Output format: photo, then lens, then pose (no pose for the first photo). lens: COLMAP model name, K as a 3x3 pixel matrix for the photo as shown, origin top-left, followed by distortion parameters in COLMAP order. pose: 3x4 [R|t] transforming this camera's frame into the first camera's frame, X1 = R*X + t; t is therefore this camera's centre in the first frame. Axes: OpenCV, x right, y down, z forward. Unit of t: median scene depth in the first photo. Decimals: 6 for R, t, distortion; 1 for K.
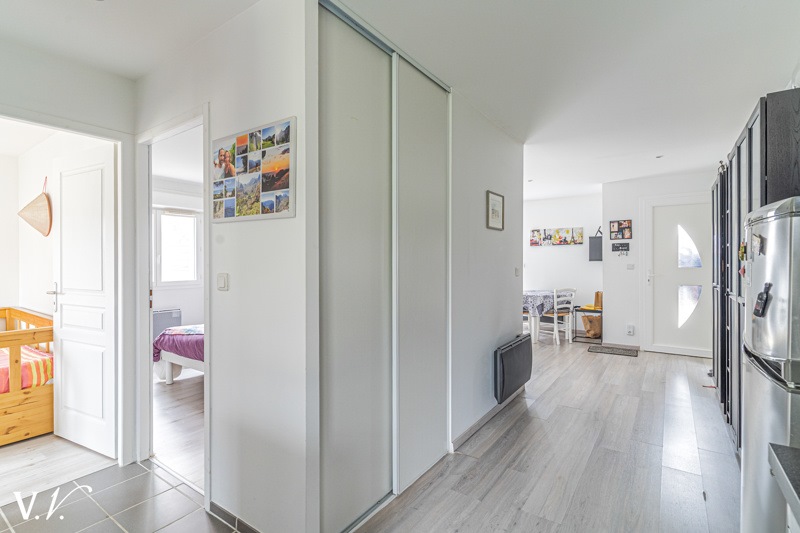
lens RADIAL K [[382.9, 0, 400.0], [0, 382.9, 266.5], [0, 0, 1]] dist [-0.000001, 0.000094]
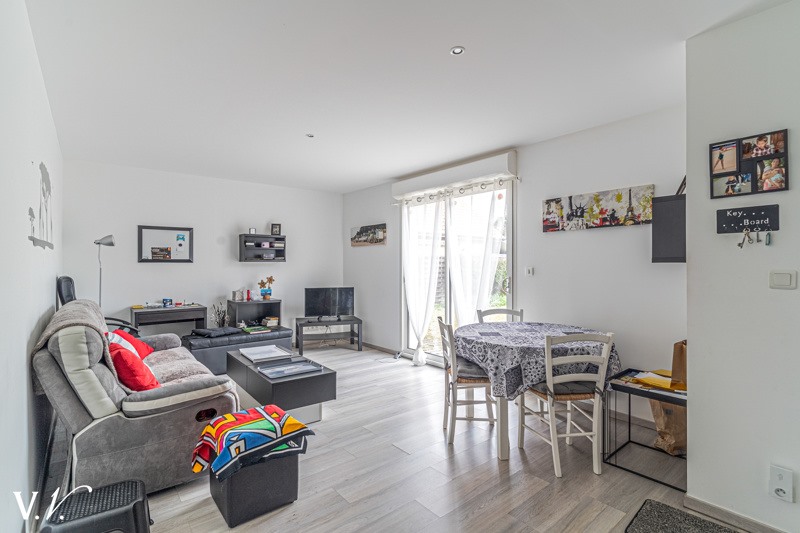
lens RADIAL K [[382.9, 0, 400.0], [0, 382.9, 266.5], [0, 0, 1]] dist [-0.000001, 0.000094]
pose [[0.964078, 0.004874, -0.265573, 0.355976], [-0.006606, 0.999962, -0.005629, -0.006346], [0.265536, 0.007181, 0.964074, 0.571962]]
